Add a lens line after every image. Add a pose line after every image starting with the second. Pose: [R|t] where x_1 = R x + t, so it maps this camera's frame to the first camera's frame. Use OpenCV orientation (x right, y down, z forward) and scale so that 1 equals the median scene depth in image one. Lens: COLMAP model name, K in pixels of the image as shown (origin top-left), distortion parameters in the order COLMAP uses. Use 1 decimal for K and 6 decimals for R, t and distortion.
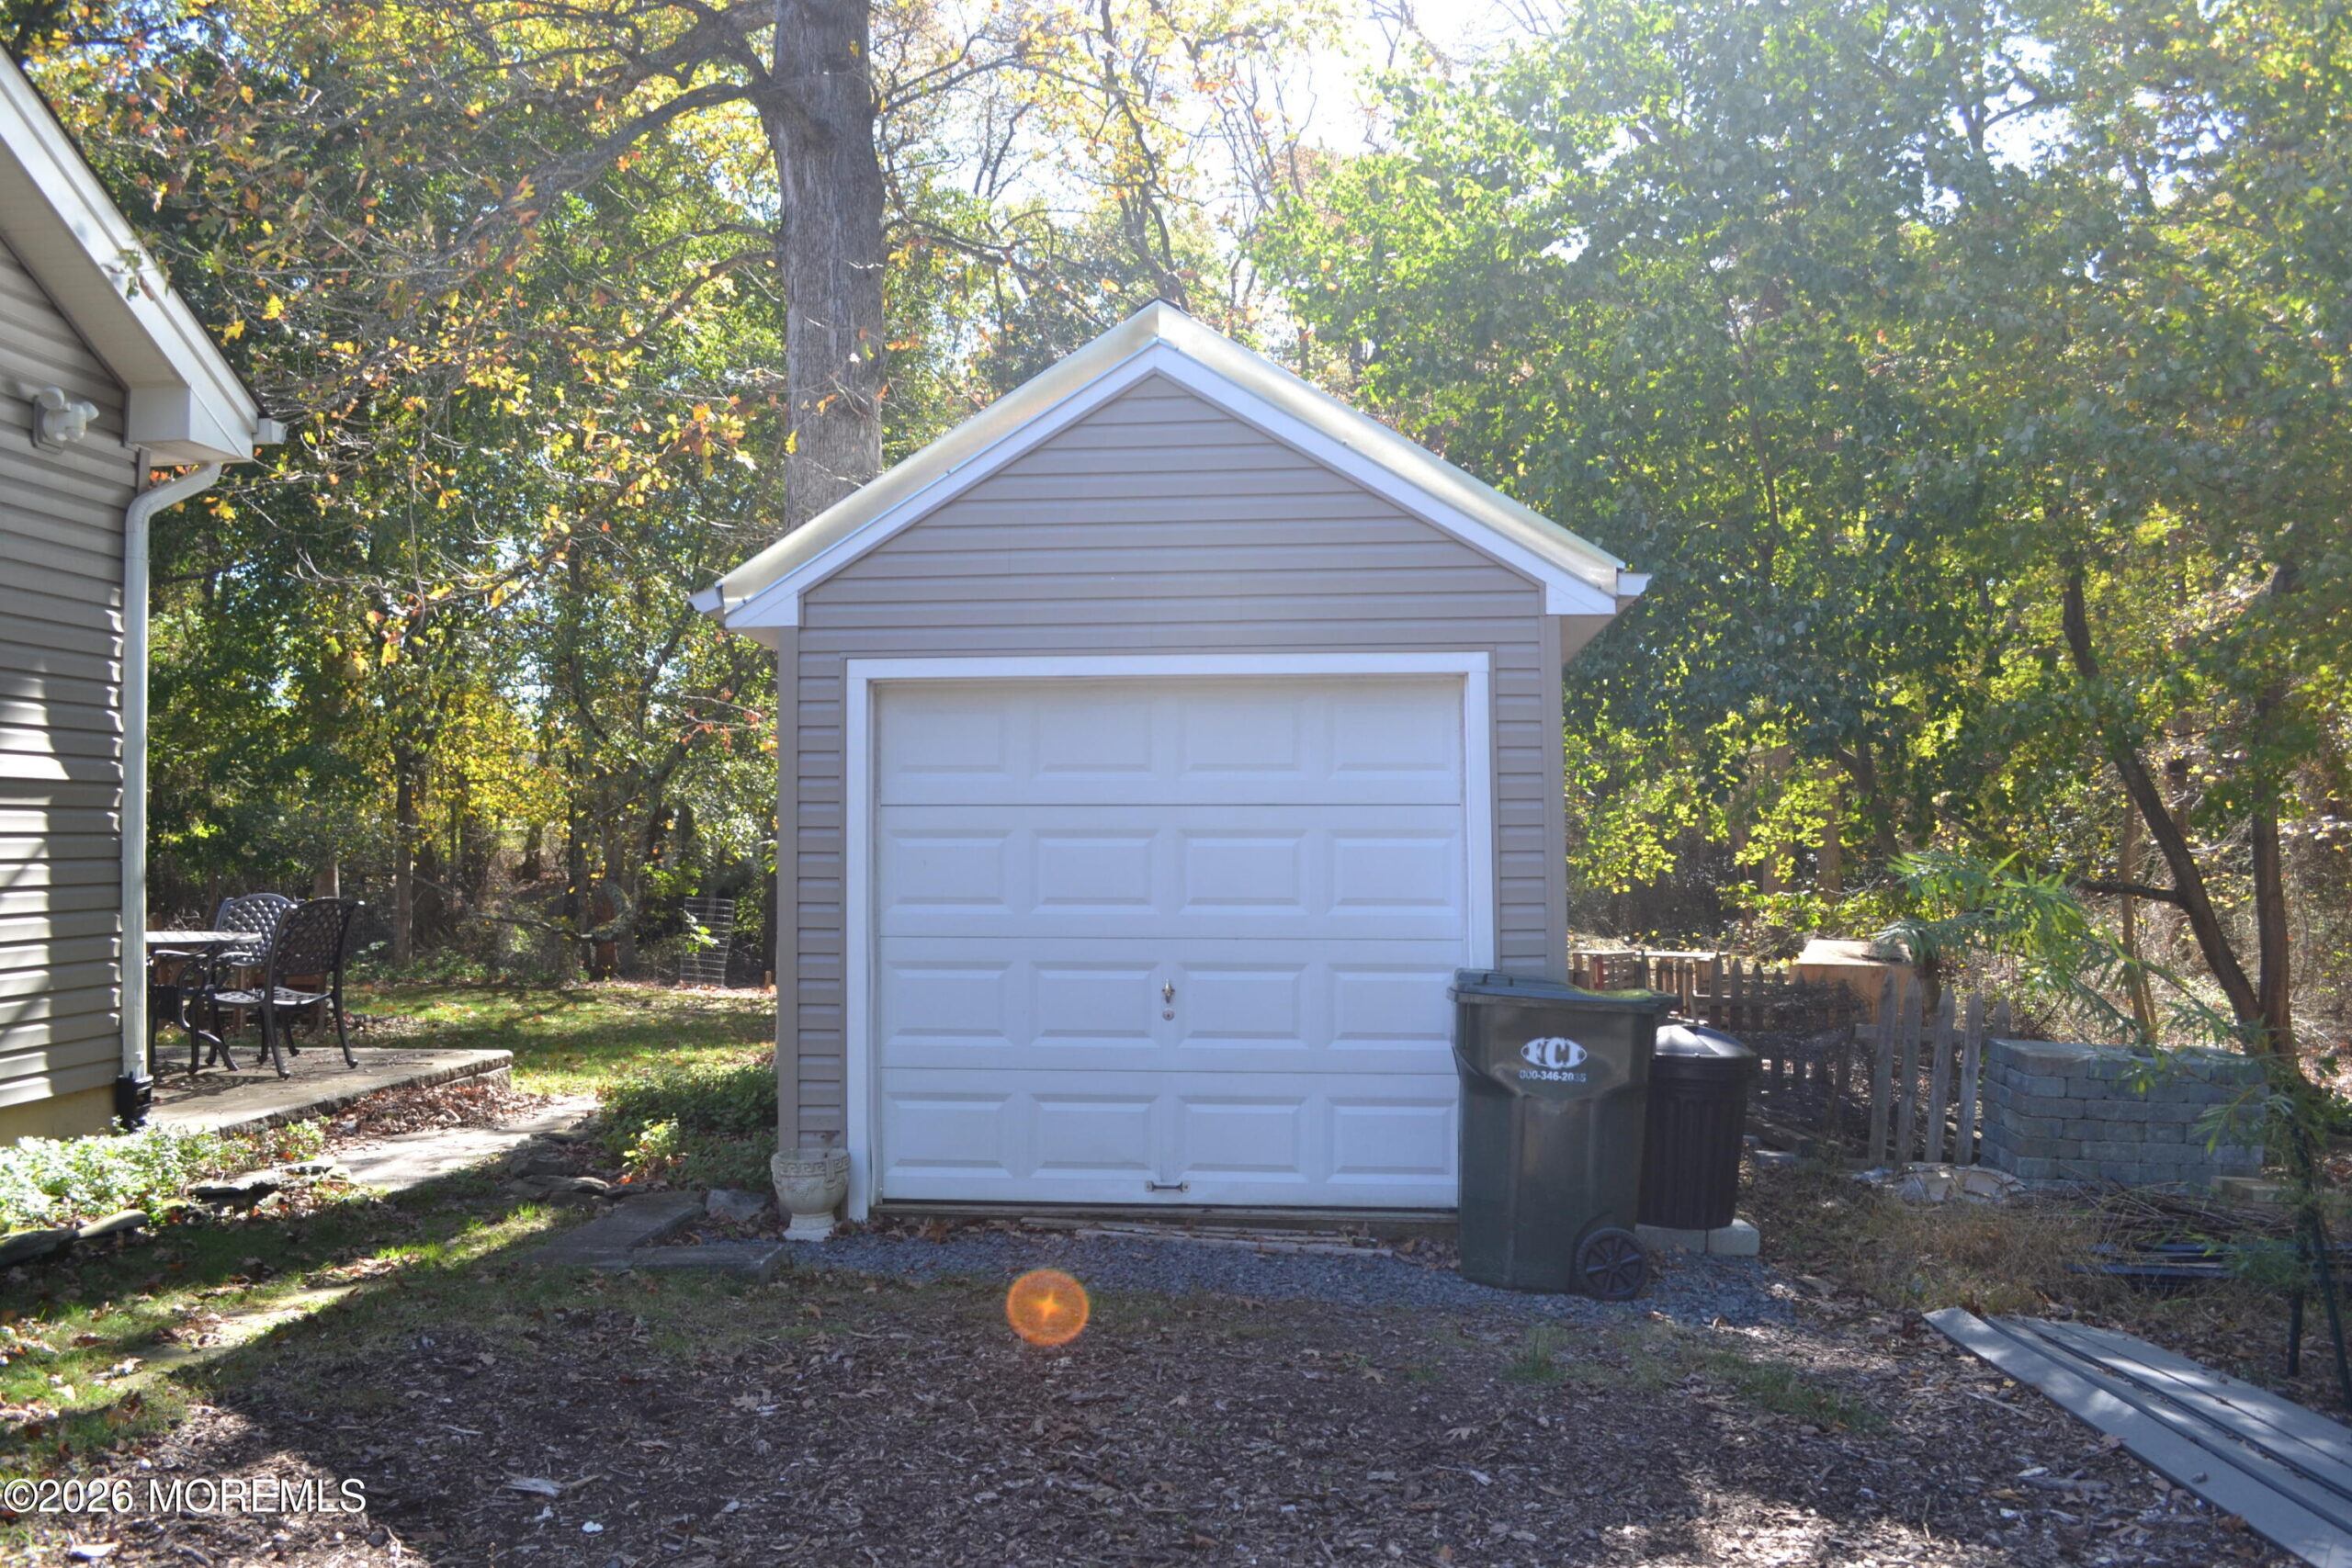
lens RADIAL K [[1878.7, 0, 1182.9], [0, 1878.7, 784.9], [0, 0, 1]] dist [-0.075690, 0.004030]
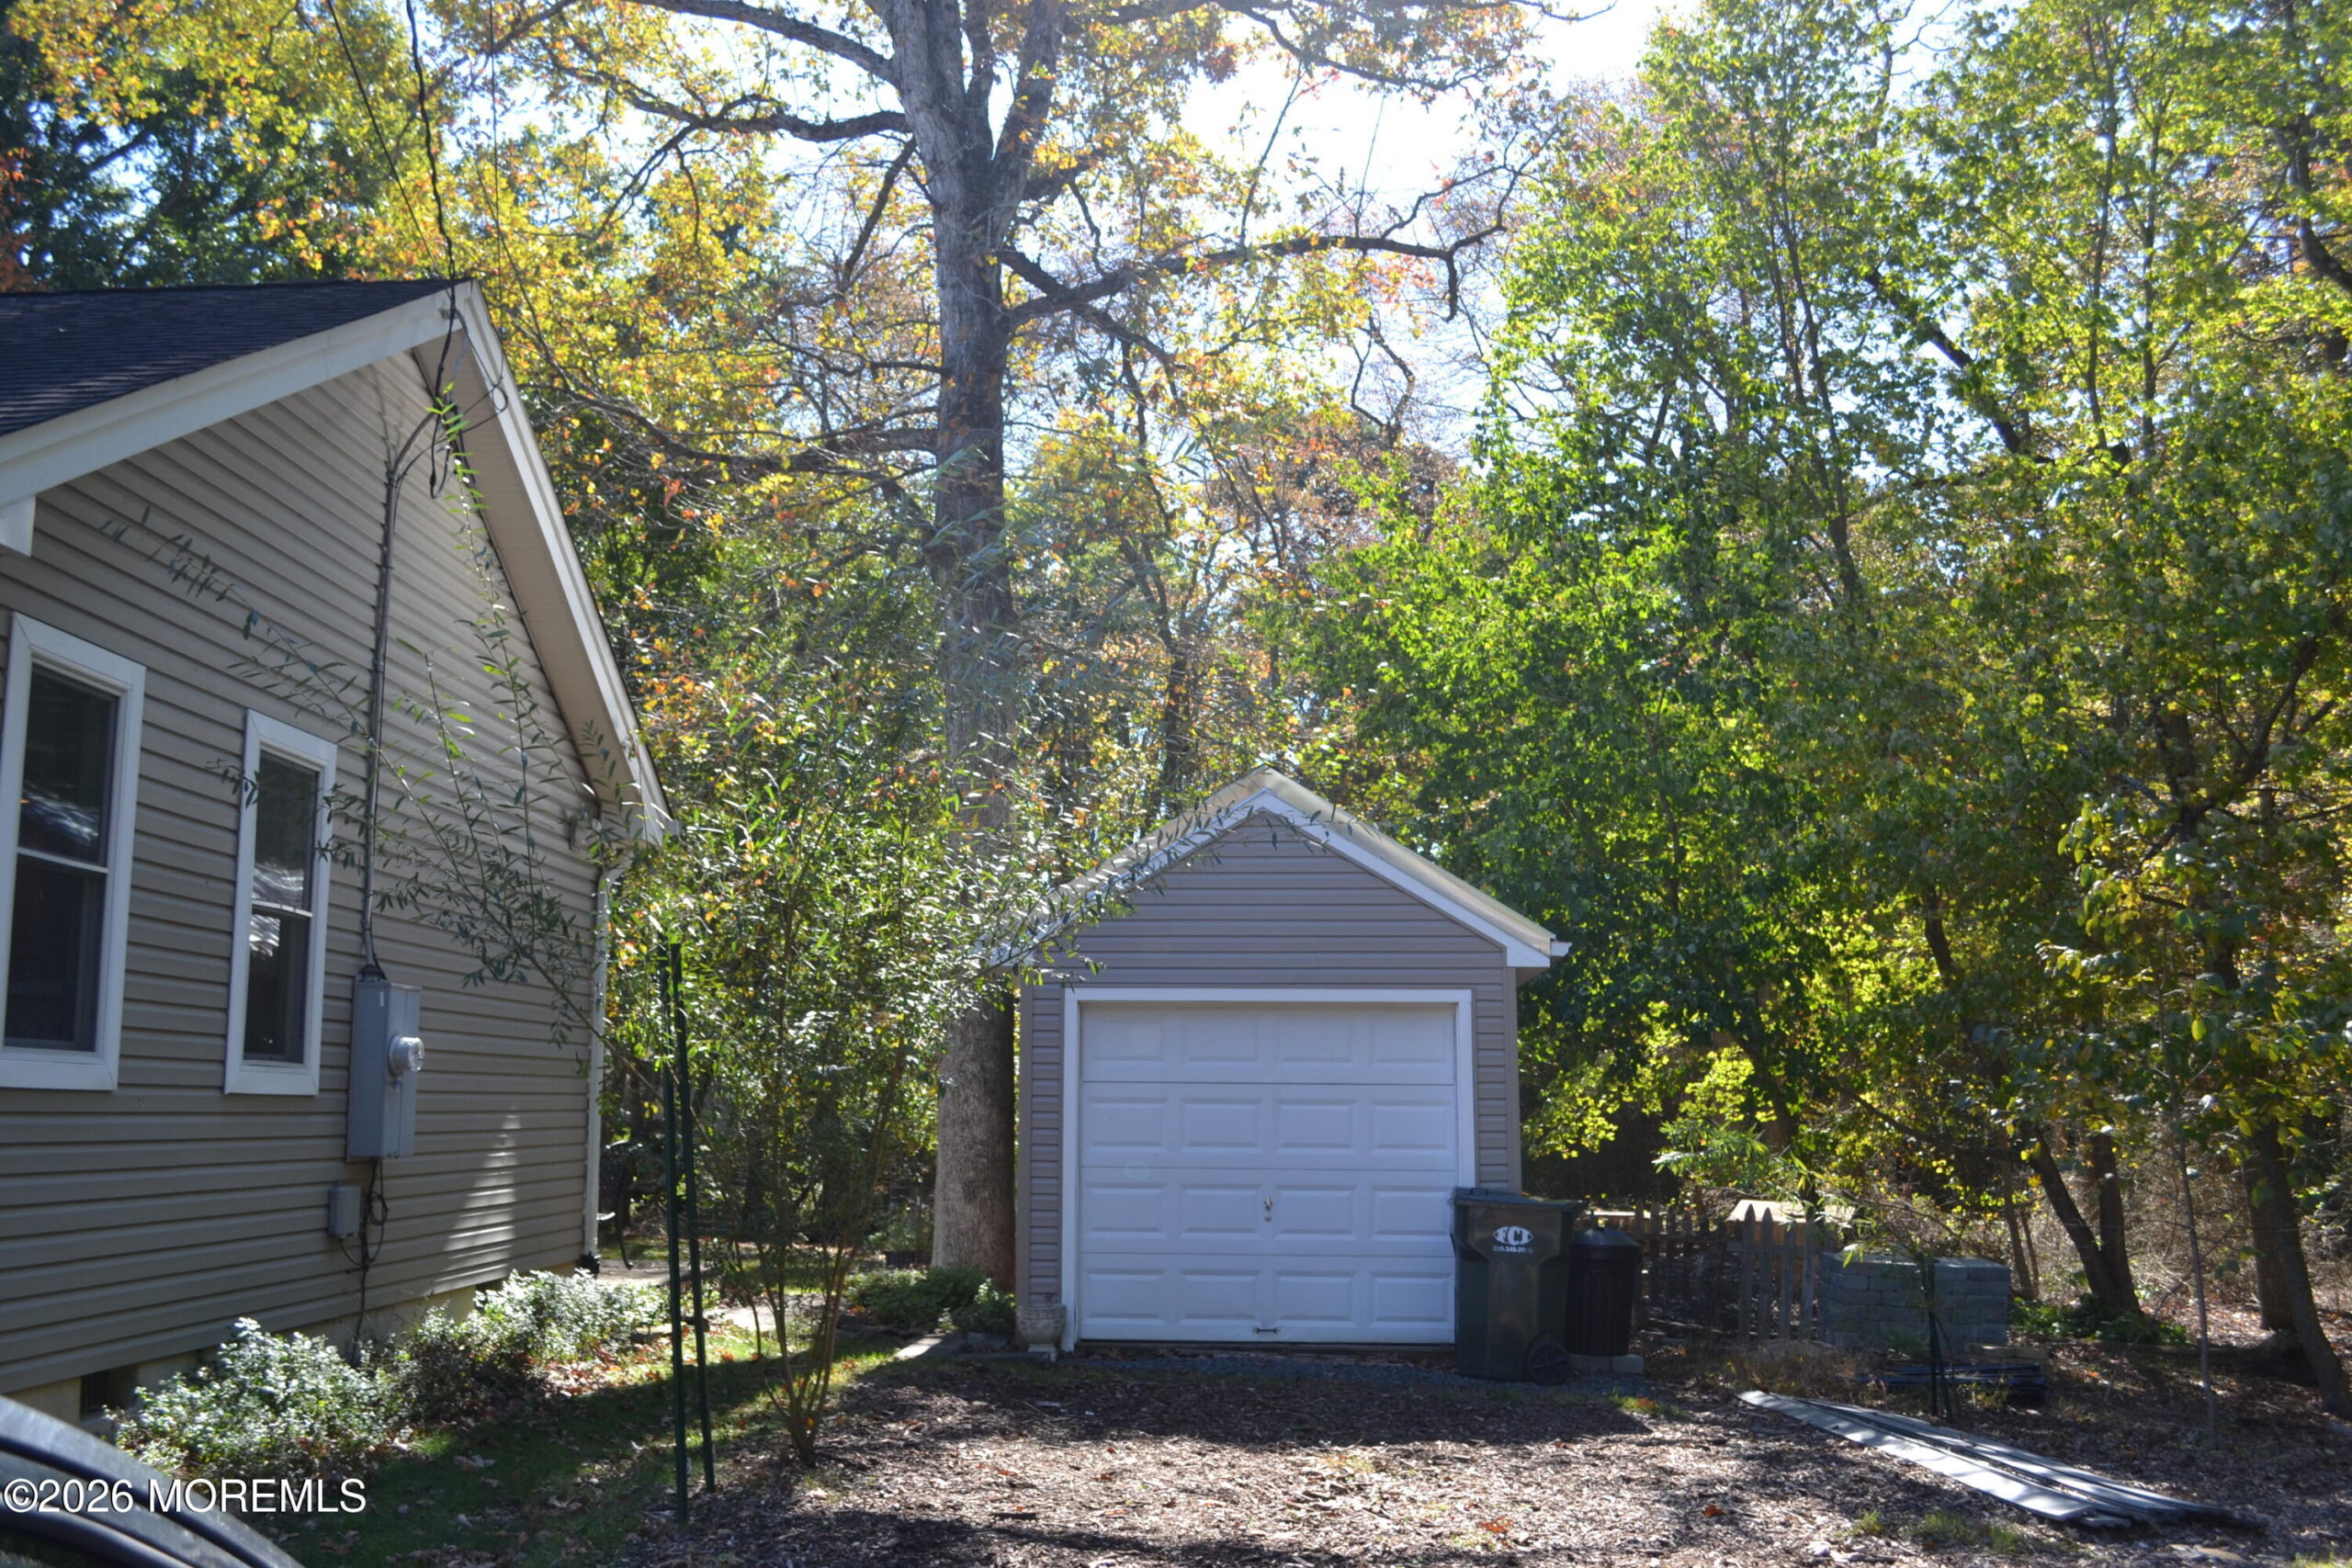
lens RADIAL K [[2126.3, 0, 1178.4], [0, 2126.3, 796.3], [0, 0, 1]] dist [-0.055458, 0.002897]
pose [[0.999165, 0.016096, 0.037557, -0.155189], [-0.011518, 0.992820, -0.119065, -0.015526], [-0.039204, 0.118533, 0.992176, -0.796659]]
